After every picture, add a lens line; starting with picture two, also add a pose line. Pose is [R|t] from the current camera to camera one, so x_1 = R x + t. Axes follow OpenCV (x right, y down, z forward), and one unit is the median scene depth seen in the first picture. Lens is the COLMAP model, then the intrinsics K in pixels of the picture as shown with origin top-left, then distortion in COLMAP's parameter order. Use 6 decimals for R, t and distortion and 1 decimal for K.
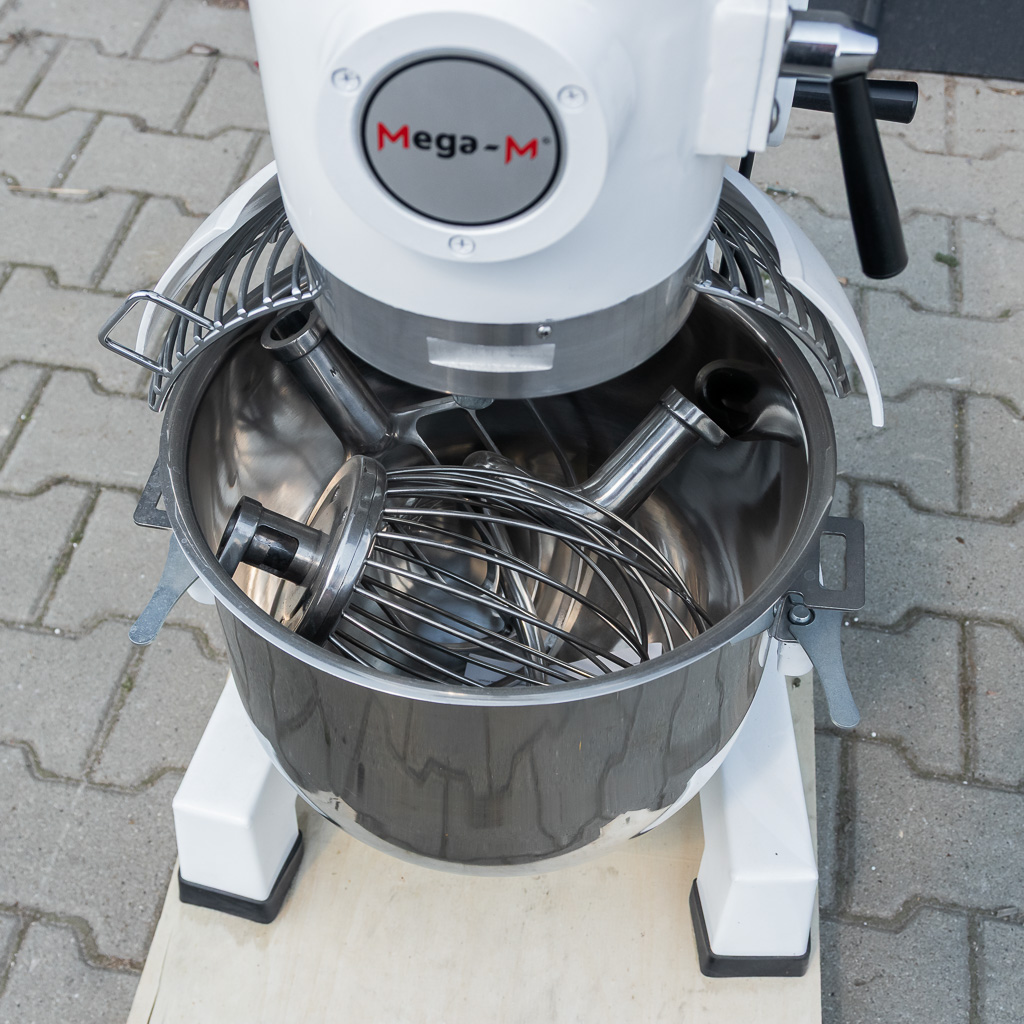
lens RADIAL K [[1500.6, 0, 477.4], [0, 1500.6, 548.9], [0, 0, 1]] dist [0.014589, -0.017209]
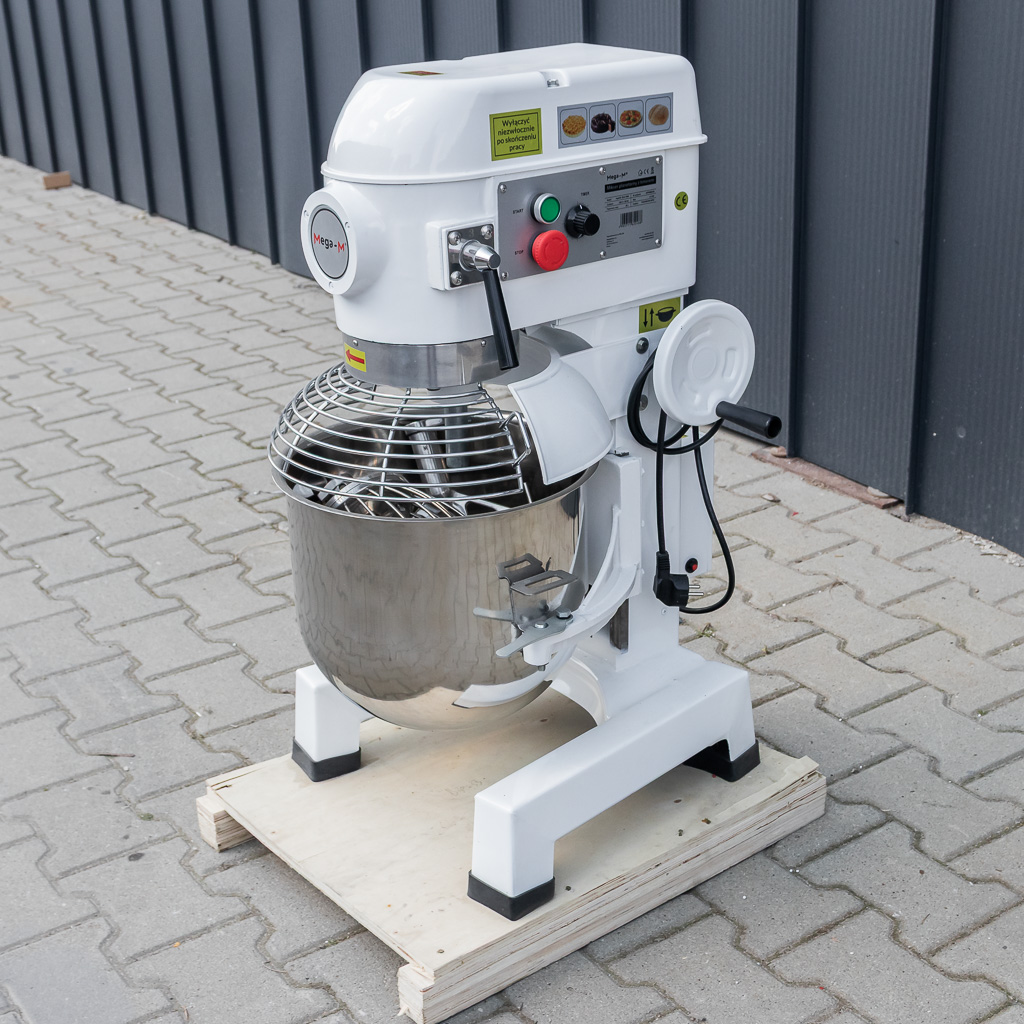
lens RADIAL K [[1737.3, 0, 395.4], [0, 1737.3, 512.3], [0, 0, 1]] dist [0.014272, 0.023420]
pose [[0.674639, 0.251757, -0.693888, 0.922055], [-0.539881, 0.809351, -0.231255, 0.310921], [0.503379, 0.530631, 0.681939, -0.342824]]
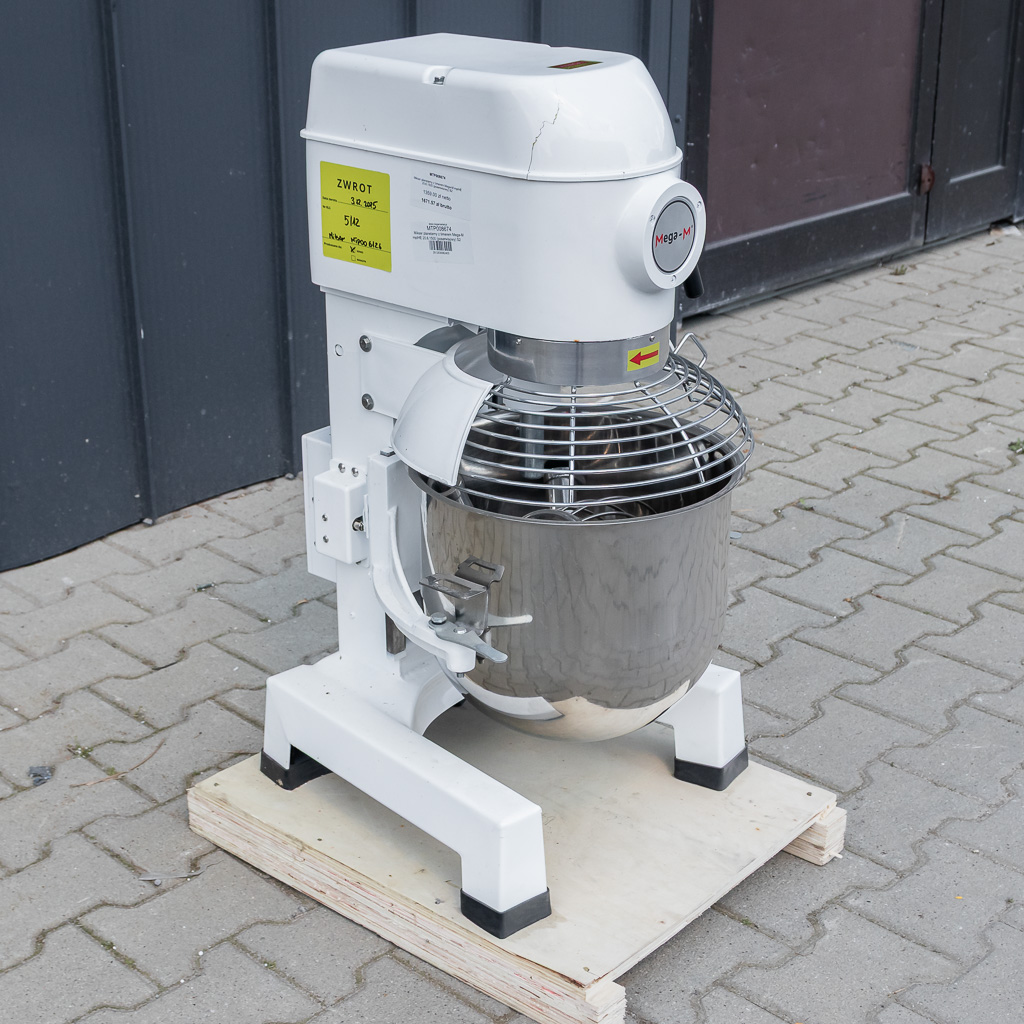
lens RADIAL K [[1890.0, 0, 535.5], [0, 1890.0, 512.1], [0, 0, 1]] dist [-0.000108, -0.046081]
pose [[0.527886, -0.316212, 0.788255, -1.112246], [0.648726, 0.749146, -0.133921, 0.147646], [-0.548171, 0.582057, 0.600598, -0.233644]]
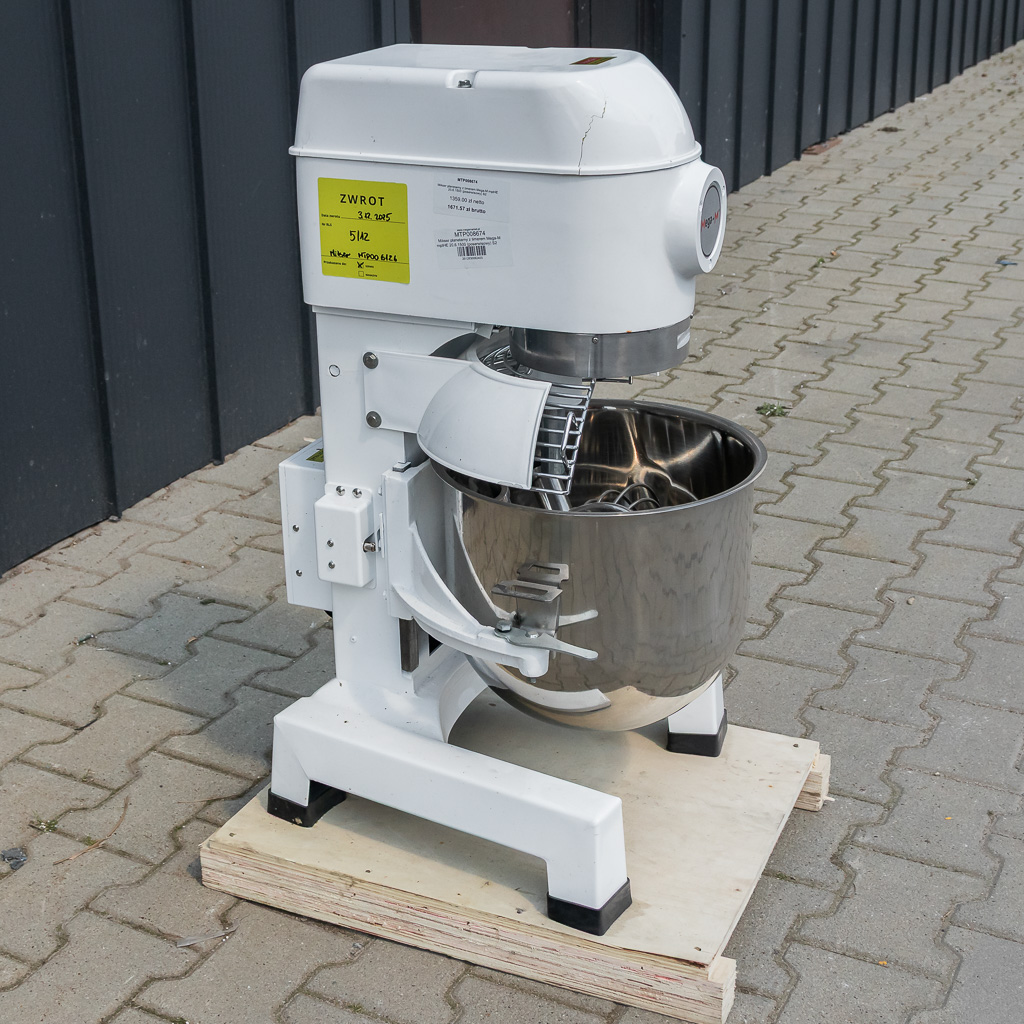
lens RADIAL K [[1727.2, 0, 511.2], [0, 1727.2, 477.4], [0, 0, 1]] dist [-0.019280, -0.023792]
pose [[0.261726, -0.346618, 0.900753, -1.169454], [0.749734, 0.660737, 0.036412, -0.130481], [-0.607782, 0.665795, 0.432803, 0.057666]]
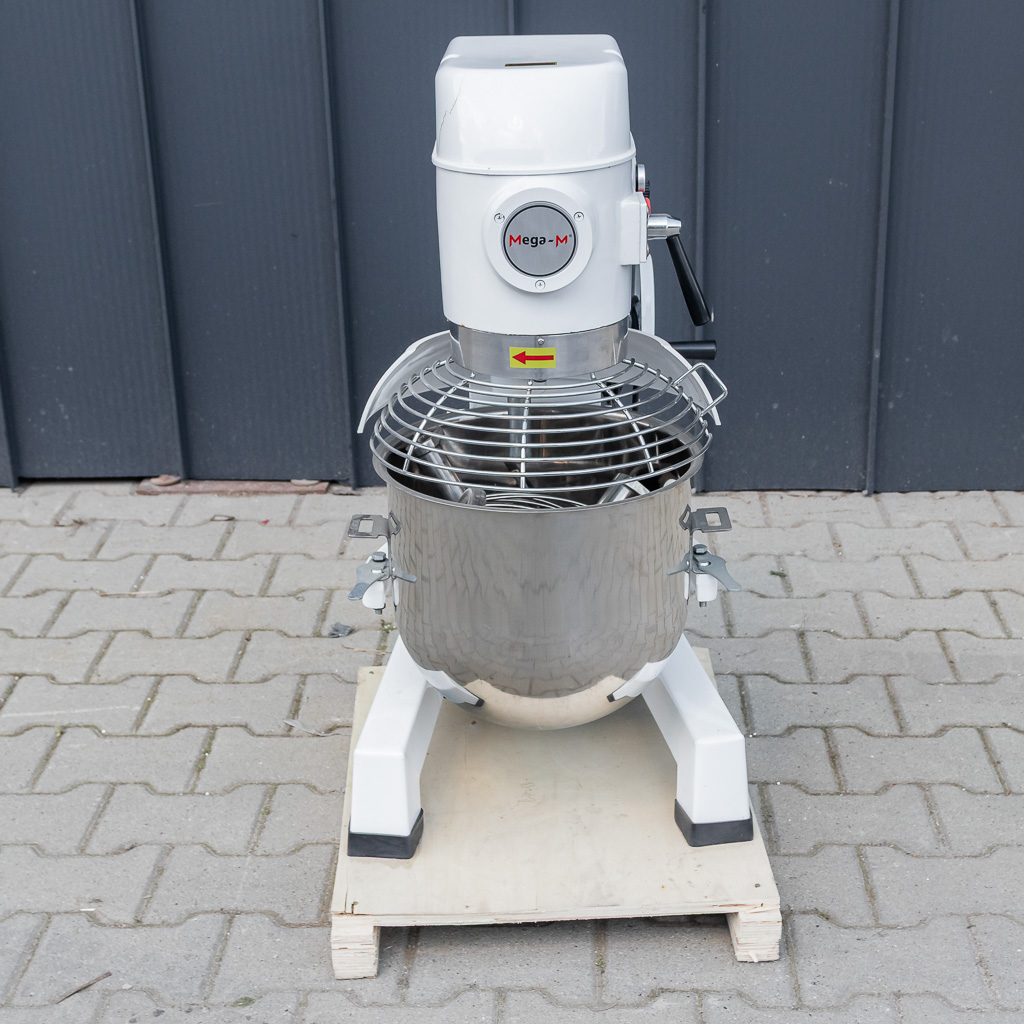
lens RADIAL K [[1890.0, 0, 535.5], [0, 1890.0, 512.1], [0, 0, 1]] dist [-0.000108, -0.046081]
pose [[0.985928, -0.069134, 0.152208, -0.214644], [0.134795, 0.867291, -0.479205, 0.674842], [-0.098880, 0.492978, 0.864405, -0.650956]]
